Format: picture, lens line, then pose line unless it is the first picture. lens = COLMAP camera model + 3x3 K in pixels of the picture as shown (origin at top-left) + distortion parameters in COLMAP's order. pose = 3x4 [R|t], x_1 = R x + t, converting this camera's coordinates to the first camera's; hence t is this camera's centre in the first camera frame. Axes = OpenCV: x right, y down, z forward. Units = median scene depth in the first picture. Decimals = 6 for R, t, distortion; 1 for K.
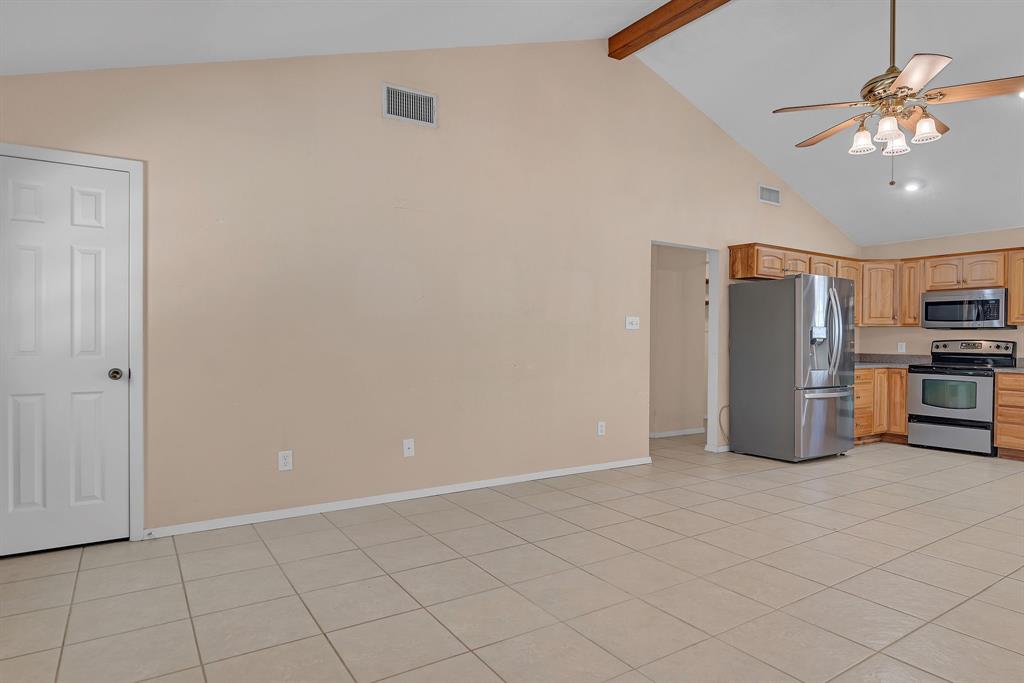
lens RADIAL K [[579.3, 0, 512.0], [0, 579.3, 341.5], [0, 0, 1]] dist [-0.006310, -0.000612]
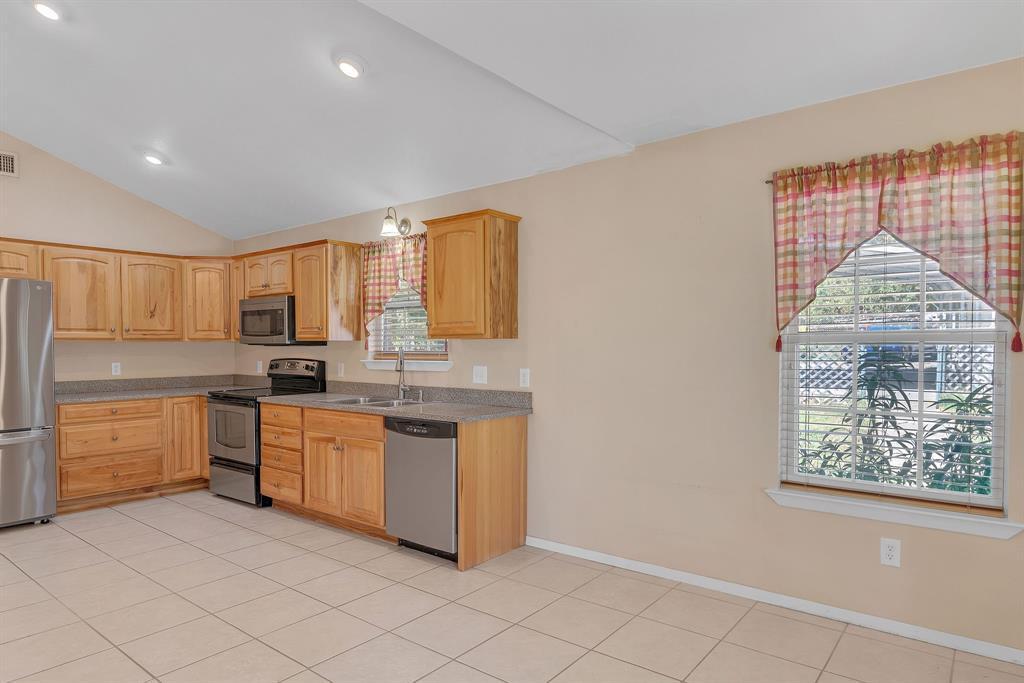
lens RADIAL K [[609.9, 0, 512.3], [0, 609.9, 358.6], [0, 0, 1]] dist [-0.002189, -0.001019]
pose [[0.950007, -0.019068, 0.311644, 0.837355], [0.012907, 0.999679, 0.021819, -0.017902], [-0.311960, -0.016705, 0.949948, 0.093160]]
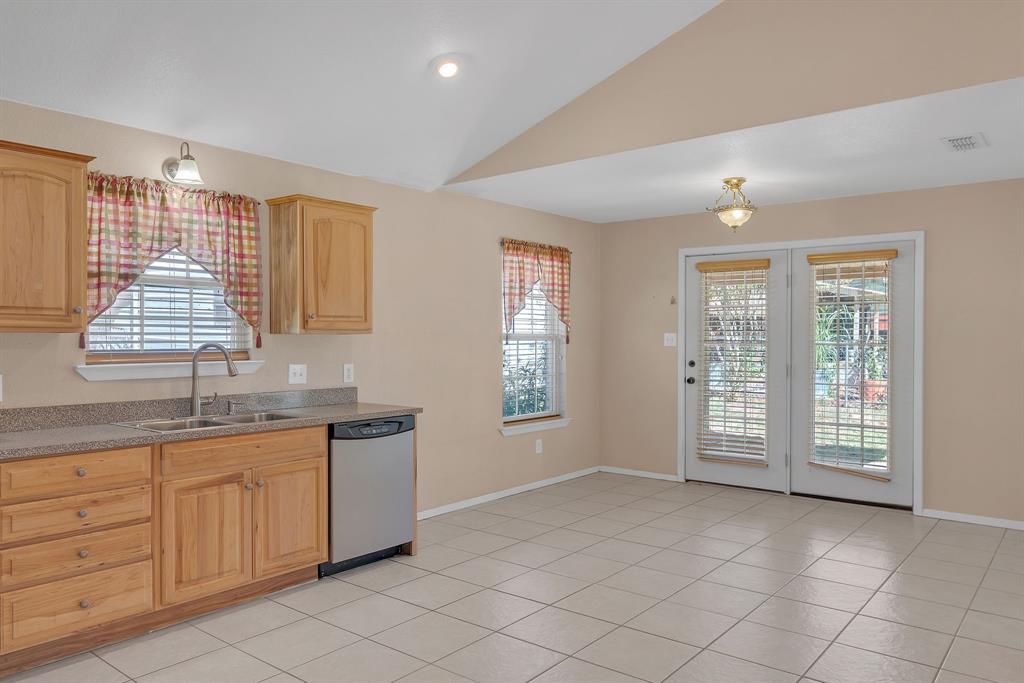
lens RADIAL K [[724.3, 0, 556.7], [0, 724.3, 339.8], [0, 0, 1]] dist [0.002782, 0.001901]
pose [[-0.335362, -0.011888, 0.942014, 0.253663], [-0.000580, 0.999923, 0.012412, -0.028350], [-0.942089, 0.003617, -0.335343, 0.749055]]
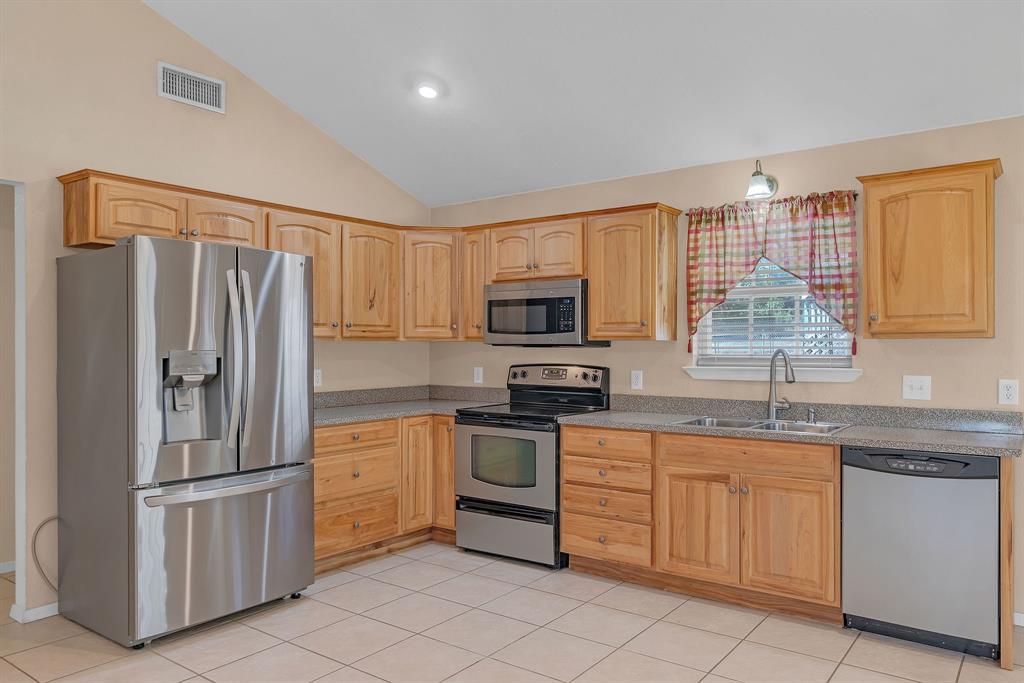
lens RADIAL K [[724.5, 0, 512.0], [0, 724.5, 341.5], [0, 0, 1]] dist [0.000899, 0.000039]
pose [[0.937787, -0.007970, 0.347121, 0.500901], [0.010696, 0.999925, -0.005938, -0.022887], [-0.347047, 0.009281, 0.937802, 0.311173]]
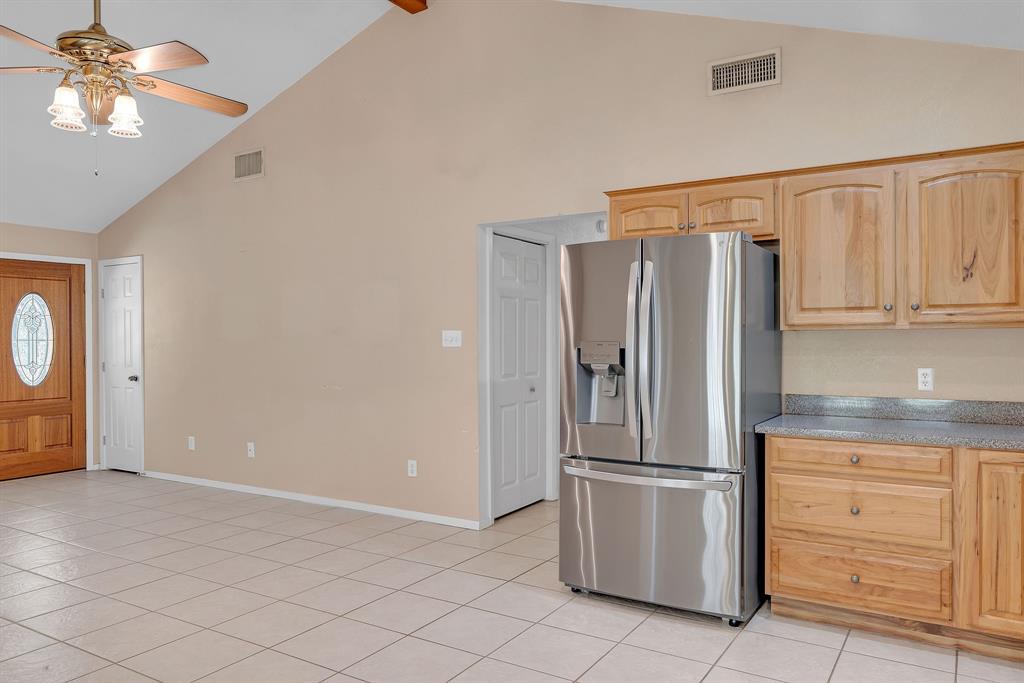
lens RADIAL K [[724.3, 0, 556.7], [0, 724.3, 339.8], [0, 0, 1]] dist [0.002782, 0.001901]
pose [[0.448267, -0.009317, -0.893851, 0.945843], [0.004765, 0.999956, -0.008033, -0.018850], [0.893887, -0.000658, 0.448292, 0.584760]]
